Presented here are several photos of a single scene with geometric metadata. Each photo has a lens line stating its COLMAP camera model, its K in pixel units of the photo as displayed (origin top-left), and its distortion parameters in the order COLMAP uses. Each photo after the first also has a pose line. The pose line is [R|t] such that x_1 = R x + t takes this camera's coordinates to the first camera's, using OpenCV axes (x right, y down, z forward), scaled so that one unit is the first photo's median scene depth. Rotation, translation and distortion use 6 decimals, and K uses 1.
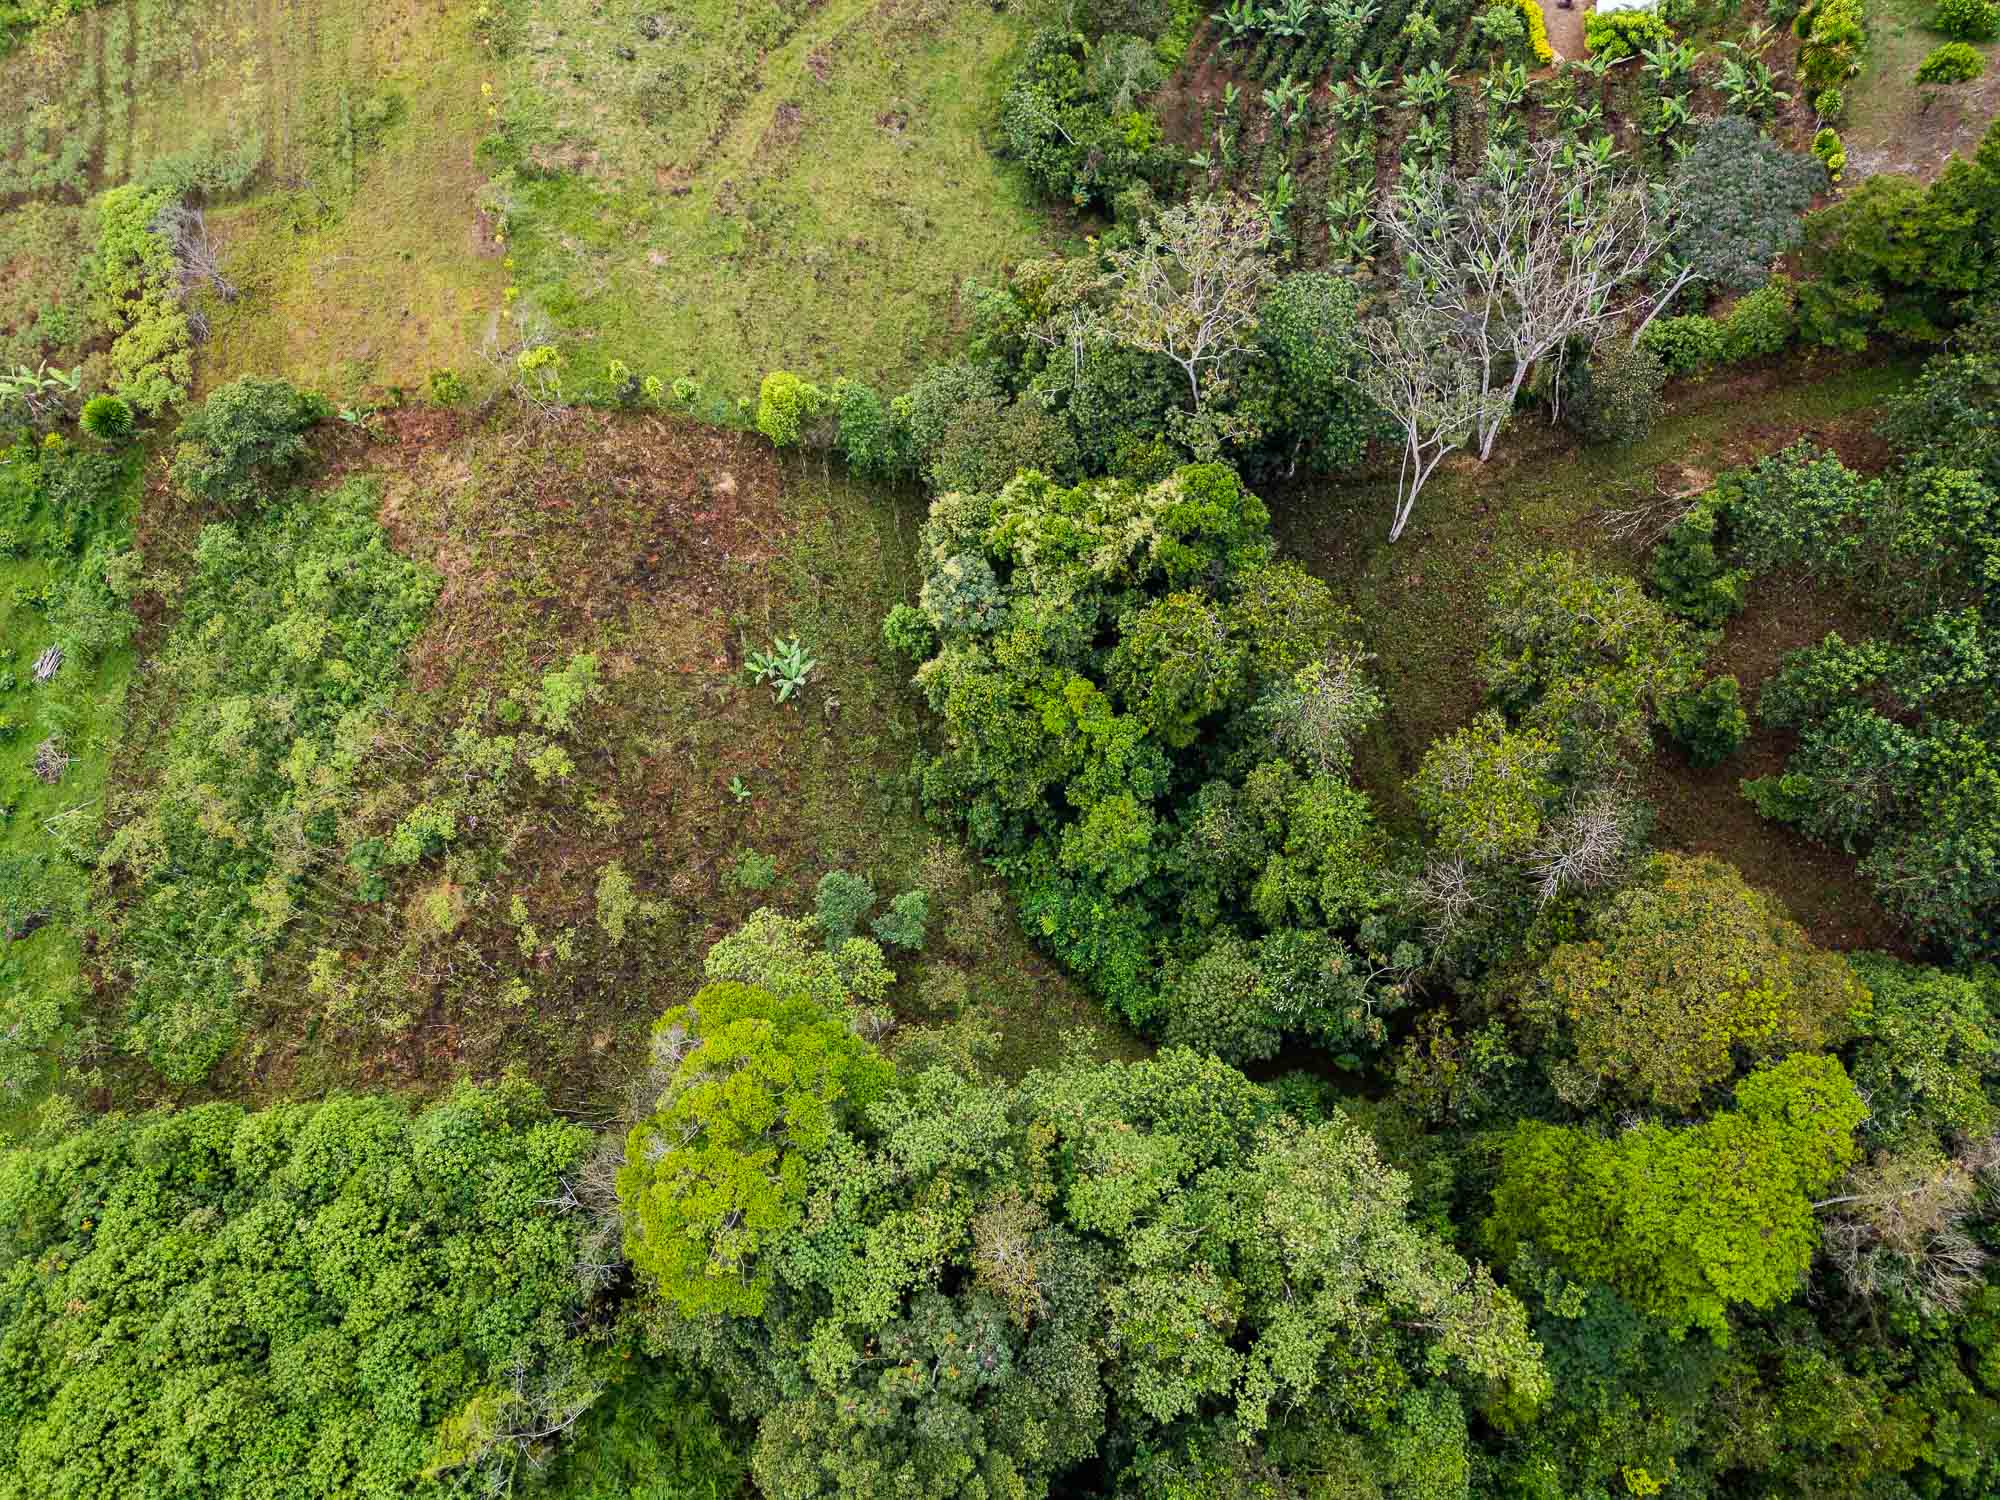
lens RADIAL K [[1399.3, 0, 1009.1], [0, 1399.3, 748.4], [0, 0, 1]] dist [0.048632, -0.037062]
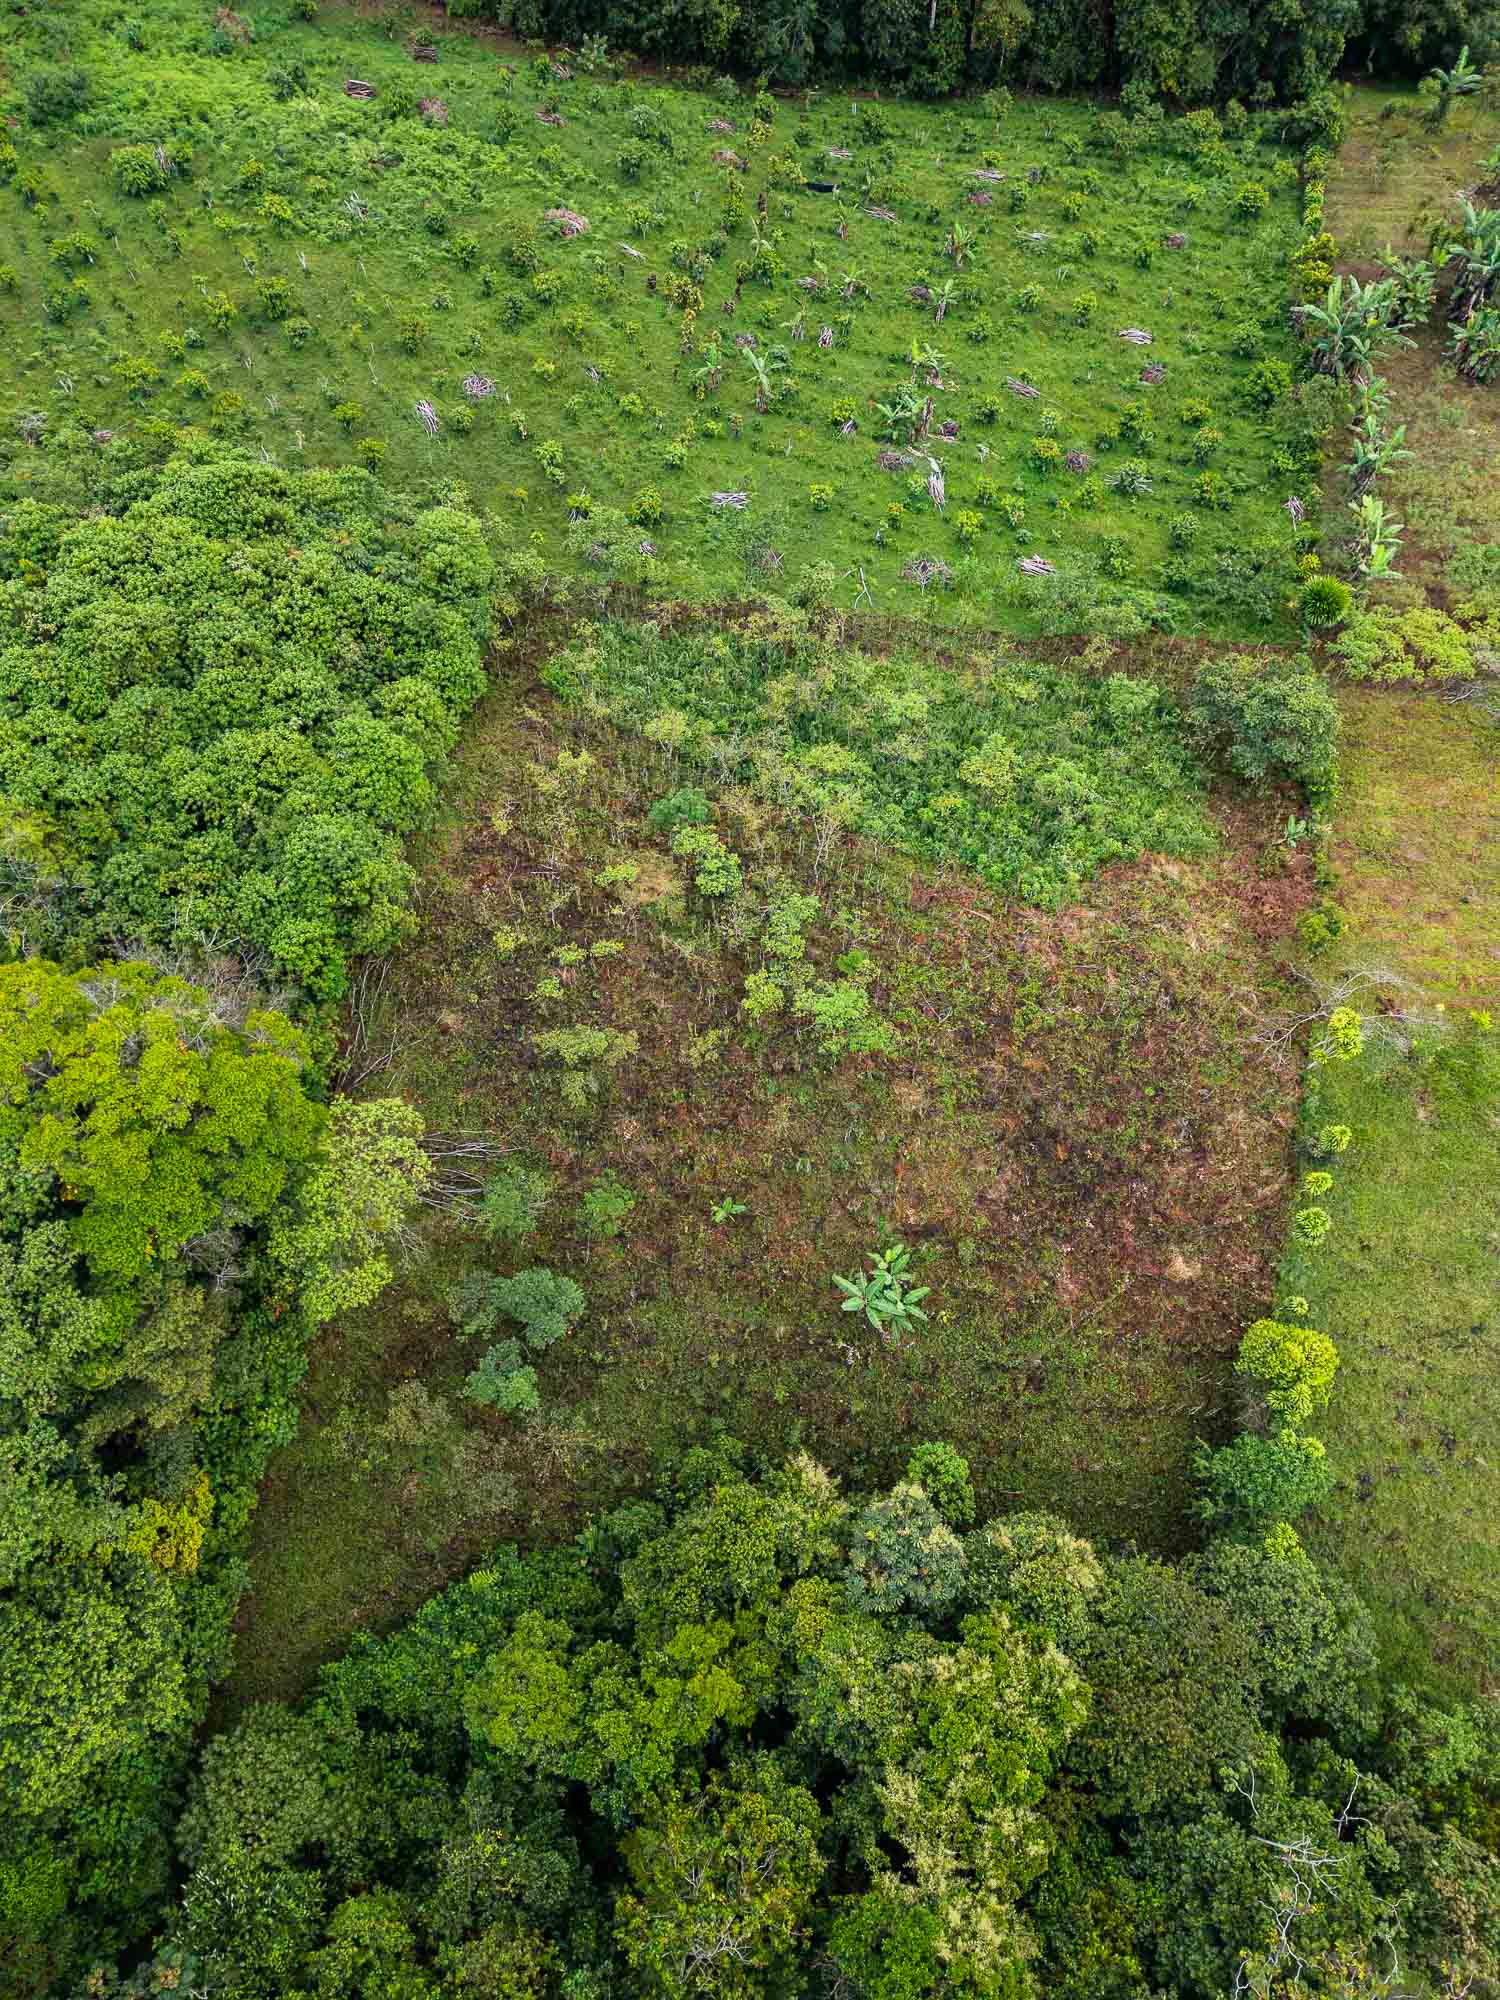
lens RADIAL K [[1399.3, 0, 748.1], [0, 1399.3, 1004.8], [0, 0, 1]] dist [0.048632, -0.037062]
pose [[-0.222927, 0.896945, -0.381828, 0.008610], [-0.903526, -0.043060, 0.426364, -0.325477], [0.365984, 0.440040, 0.820013, 0.281469]]
